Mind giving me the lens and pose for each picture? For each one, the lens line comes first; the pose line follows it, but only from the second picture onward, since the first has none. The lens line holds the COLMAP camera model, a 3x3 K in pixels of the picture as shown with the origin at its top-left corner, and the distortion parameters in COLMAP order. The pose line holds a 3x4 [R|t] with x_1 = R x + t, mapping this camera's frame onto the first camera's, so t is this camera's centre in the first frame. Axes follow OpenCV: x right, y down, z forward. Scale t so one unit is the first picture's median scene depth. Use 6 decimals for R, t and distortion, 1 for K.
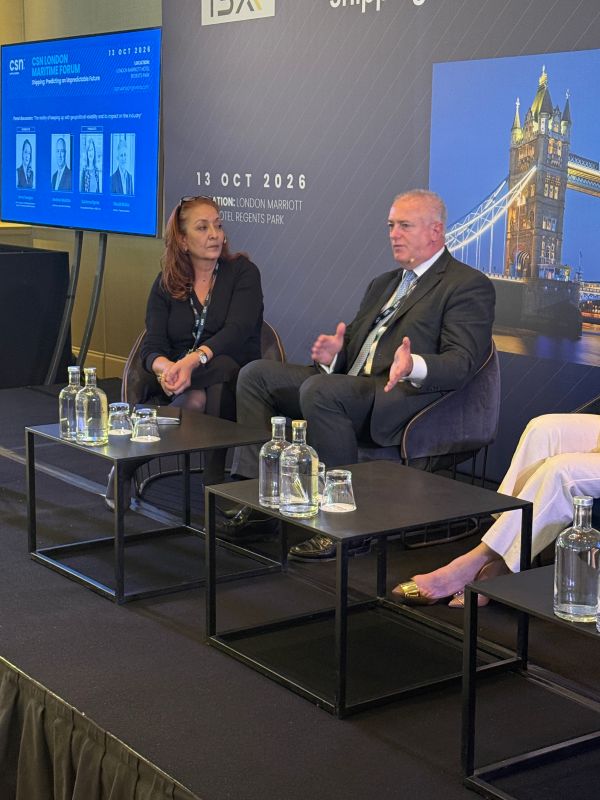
lens RADIAL K [[1351.6, 0, 291.7], [0, 1351.6, 431.6], [0, 0, 1]] dist [0.095617, 0.000000]
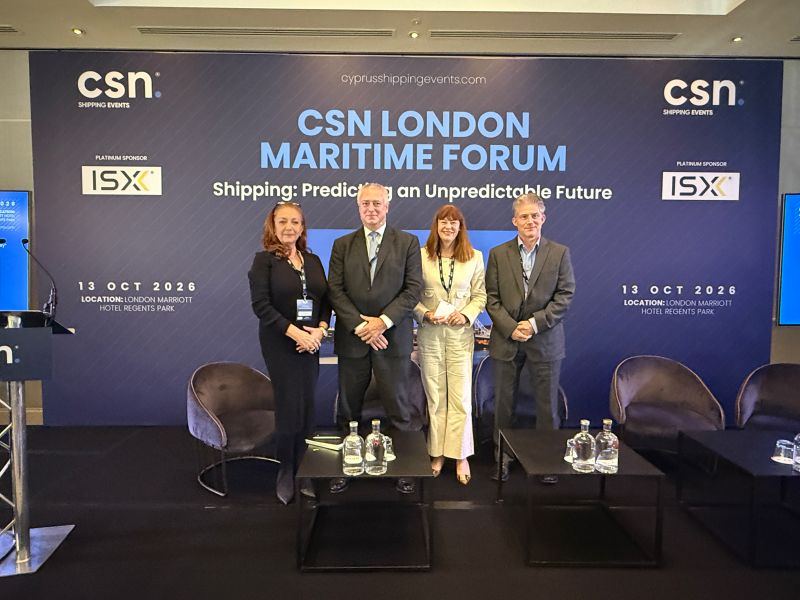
lens RADIAL K [[459.9, 0, 372.4], [0, 459.9, 305.9], [0, 0, 1]] dist [-0.004342, 0.011230]
pose [[0.575941, -0.053903, 0.815712, -0.339050], [0.156435, 0.986651, -0.045253, -0.092039], [-0.802384, 0.153669, 0.576685, 0.450119]]
